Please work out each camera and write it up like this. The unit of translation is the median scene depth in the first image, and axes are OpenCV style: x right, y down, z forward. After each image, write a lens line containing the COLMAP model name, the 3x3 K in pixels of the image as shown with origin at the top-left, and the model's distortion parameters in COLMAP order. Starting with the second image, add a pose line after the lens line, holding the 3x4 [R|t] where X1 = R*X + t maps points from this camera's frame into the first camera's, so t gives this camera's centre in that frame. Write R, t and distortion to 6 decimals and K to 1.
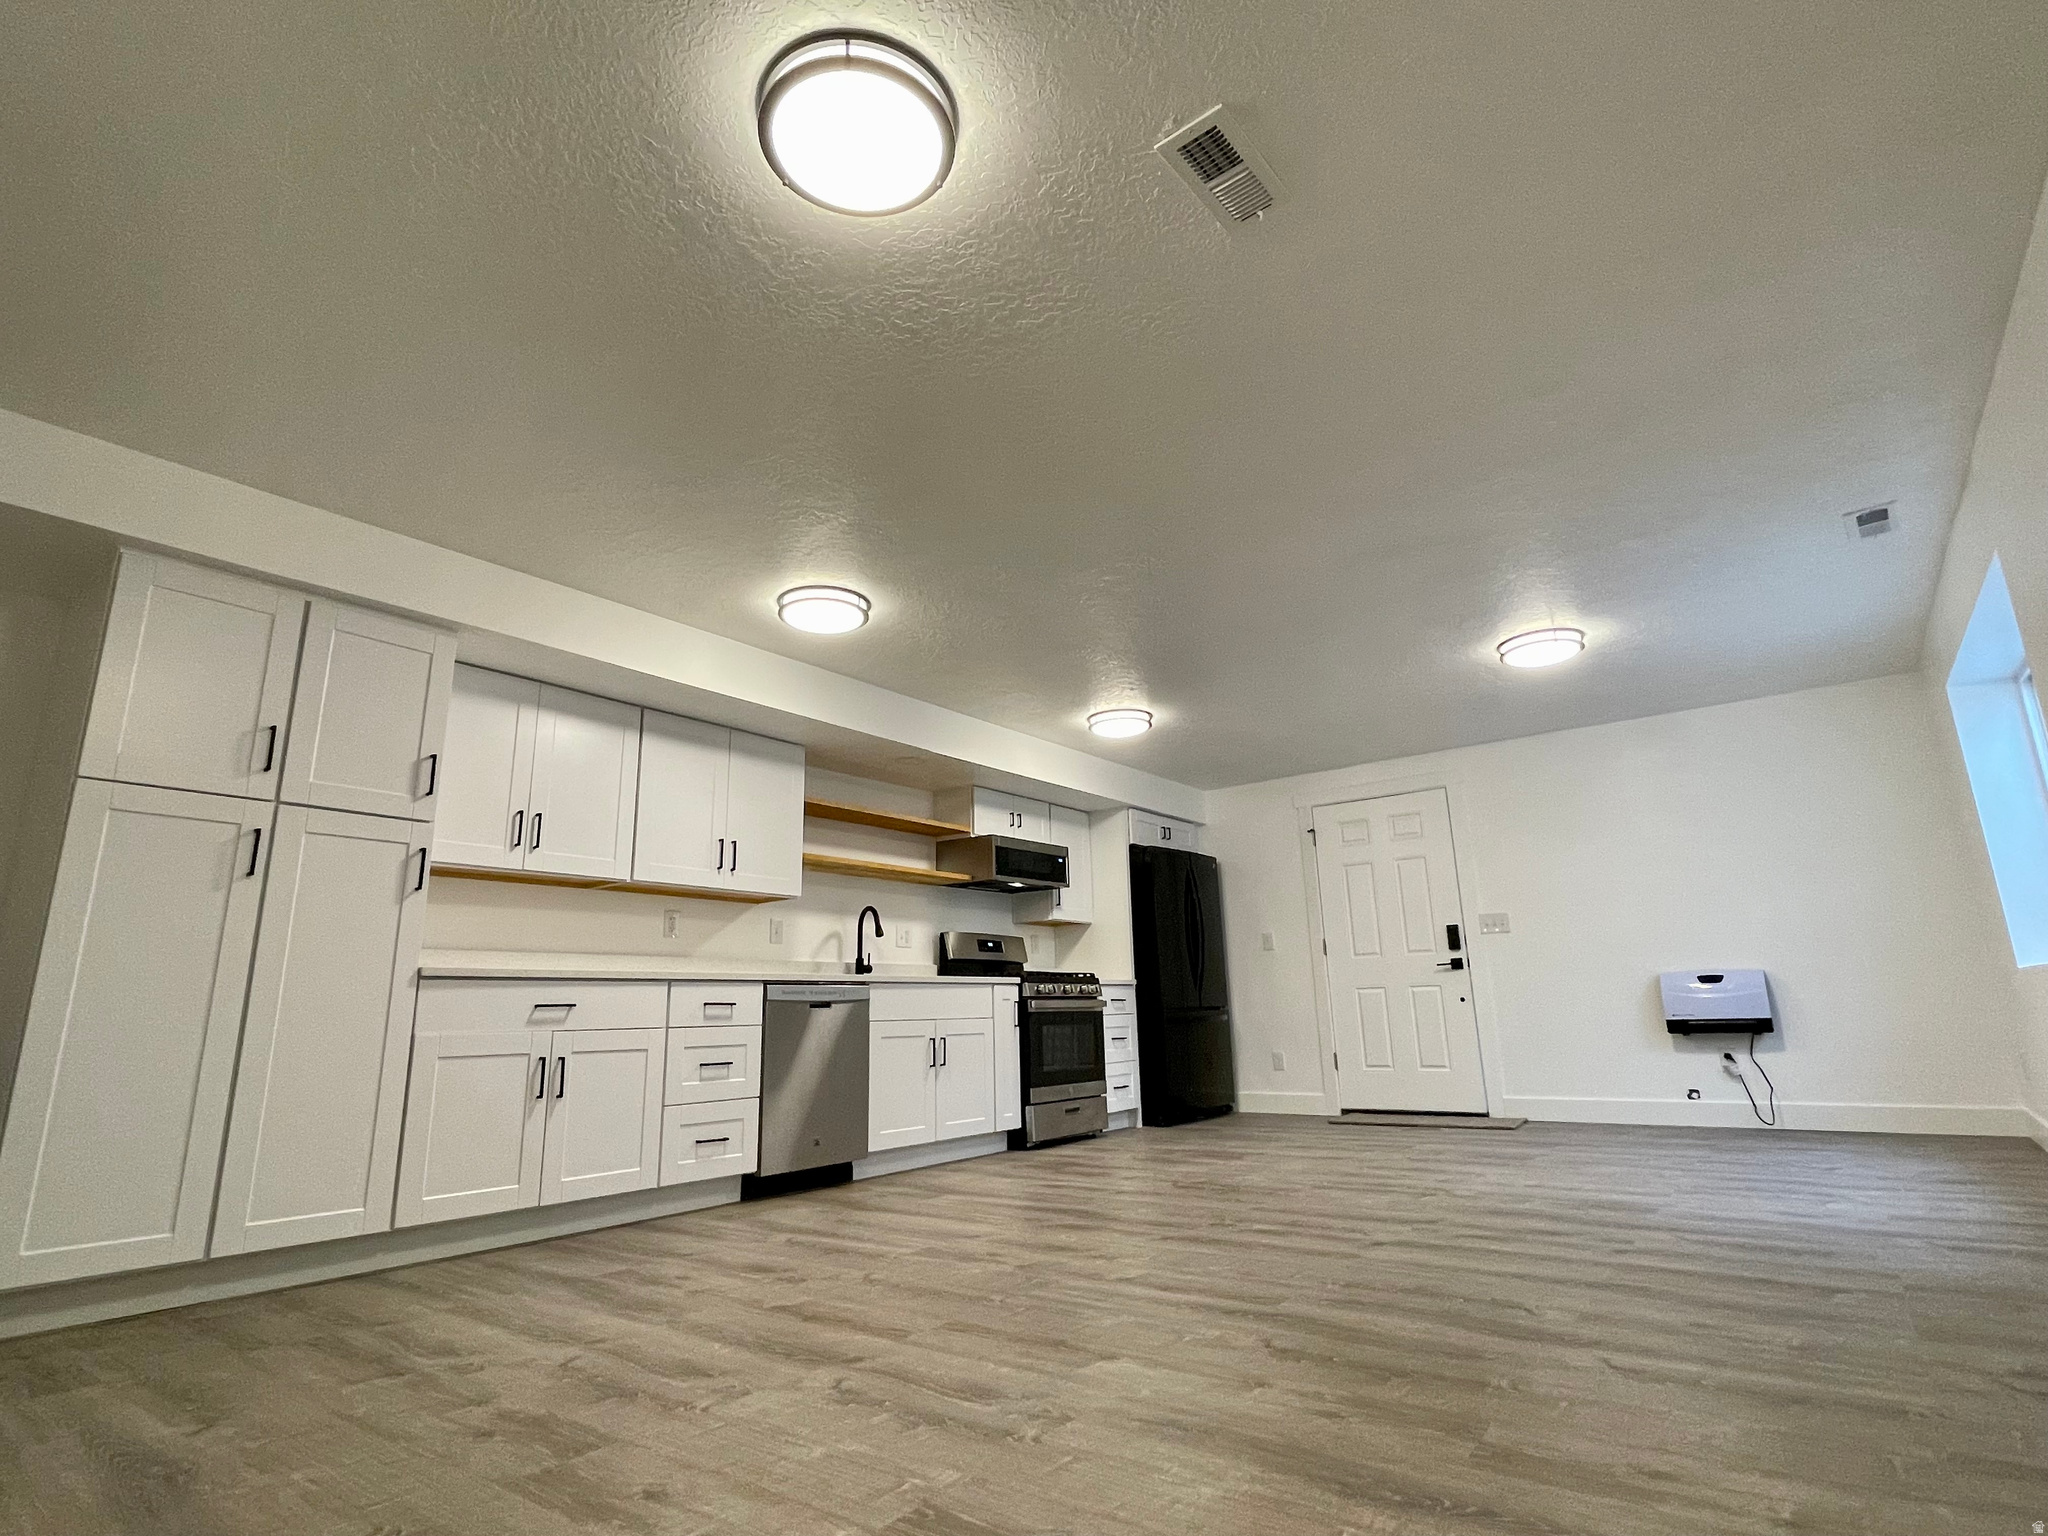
lens RADIAL K [[1029.9, 0, 1024.0], [0, 1029.9, 768.0], [0, 0, 1]] dist [-0.003158, -0.000159]
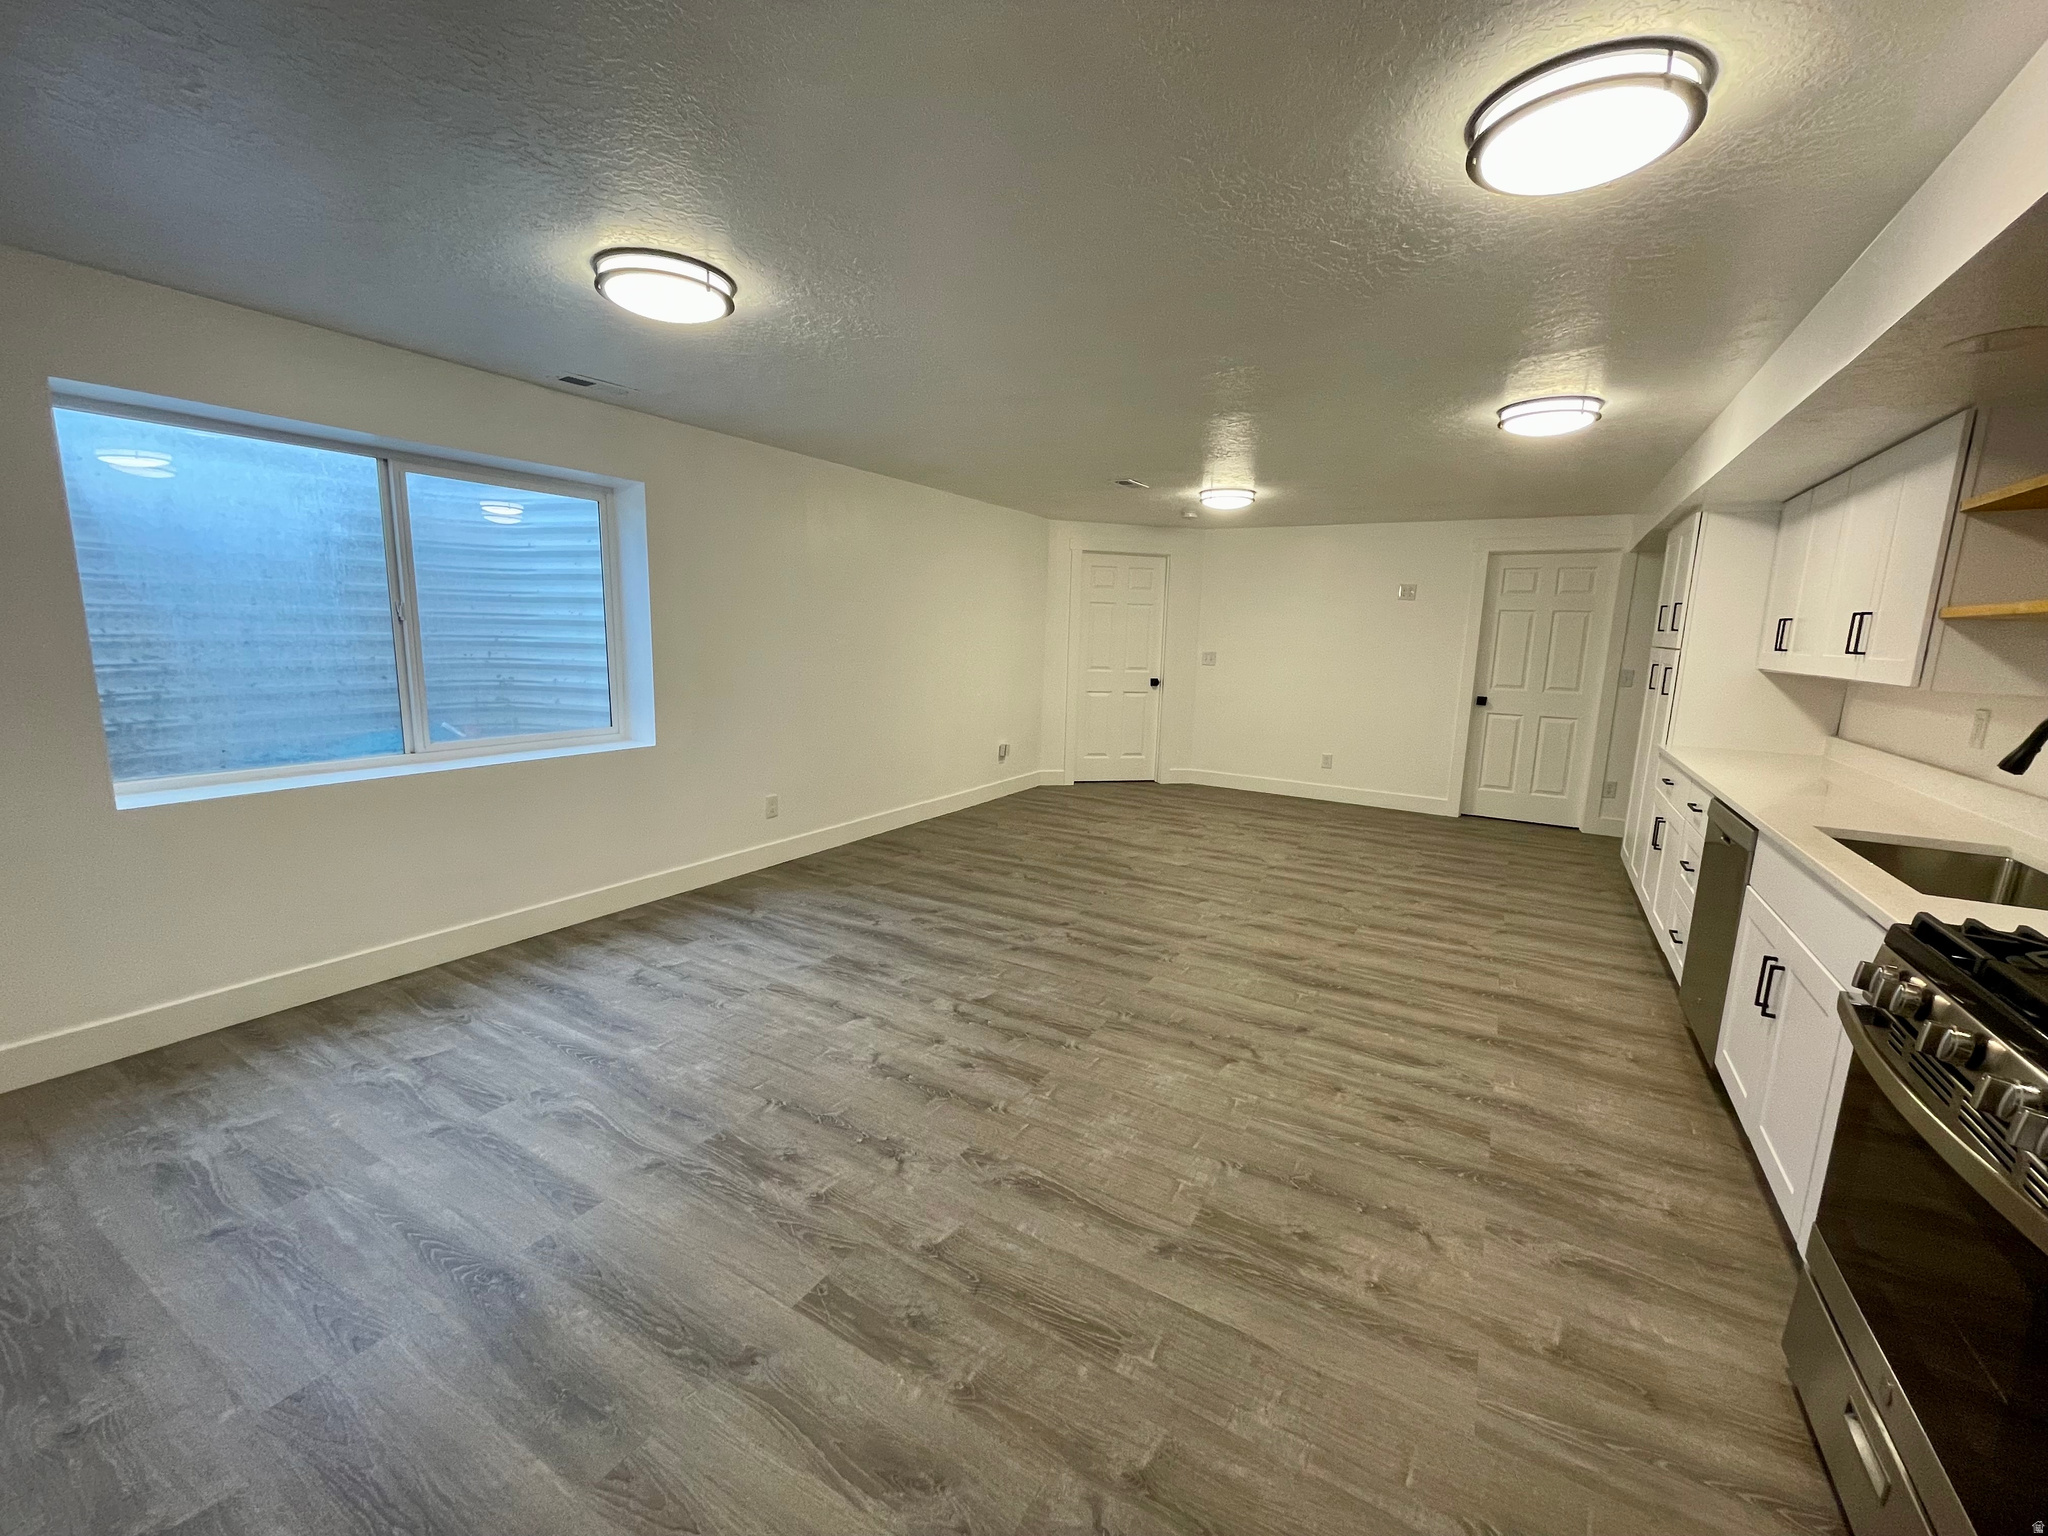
lens RADIAL K [[825.4, 0, 1024.0], [0, 825.4, 768.0], [0, 0, 1]] dist [-0.001447, -0.000206]
pose [[-0.992792, 0.021147, -0.117969, 0.368365], [0.028753, 0.997590, -0.063149, 0.199516], [0.116350, -0.066086, -0.991007, 1.510789]]
